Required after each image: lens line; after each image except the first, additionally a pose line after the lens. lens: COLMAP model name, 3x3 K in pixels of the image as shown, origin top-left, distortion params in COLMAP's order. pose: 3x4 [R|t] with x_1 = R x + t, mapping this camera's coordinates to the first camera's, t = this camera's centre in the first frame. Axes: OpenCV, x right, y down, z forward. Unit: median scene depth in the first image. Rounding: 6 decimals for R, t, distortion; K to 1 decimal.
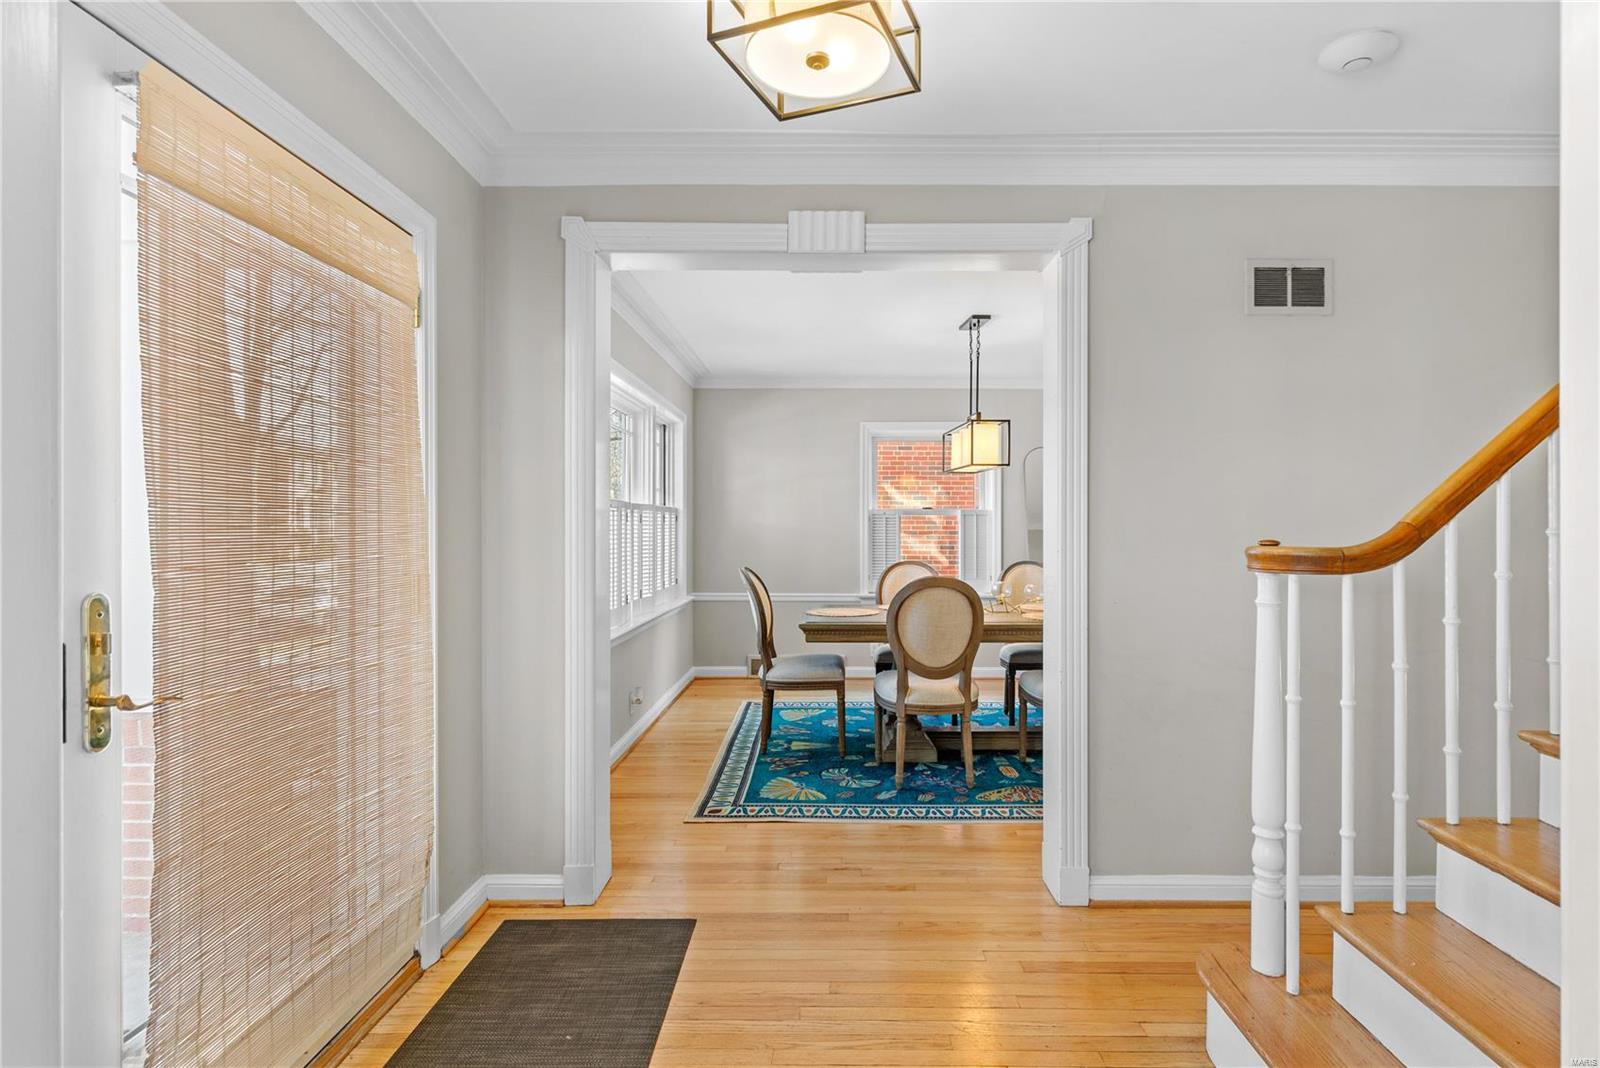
lens RADIAL K [[805.1, 0, 804.2], [0, 805.1, 529.1], [0, 0, 1]] dist [-0.003874, -0.001572]
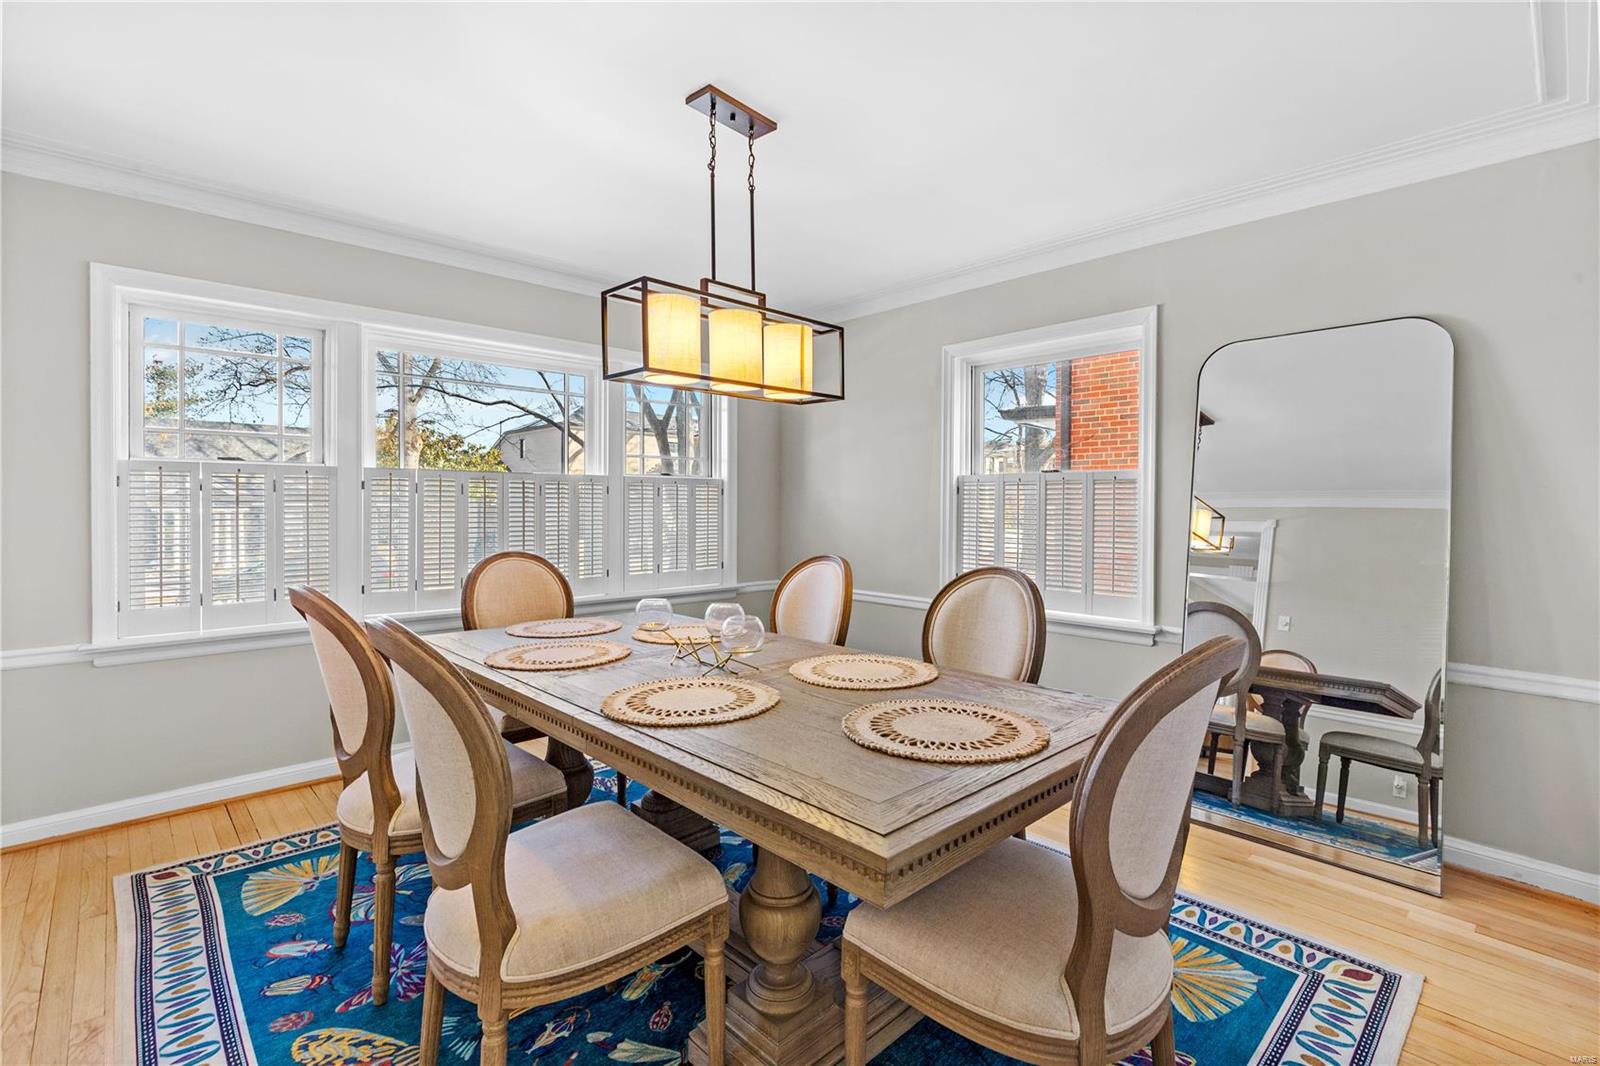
lens RADIAL K [[730.0, 0, 799.5], [0, 730.0, 526.3], [0, 0, 1]] dist [0.000395, -0.000343]
pose [[0.702031, 0.017680, -0.711927, 0.738823], [-0.003596, 0.999767, 0.021282, 0.009602], [0.712137, -0.012381, 0.701931, 0.897547]]
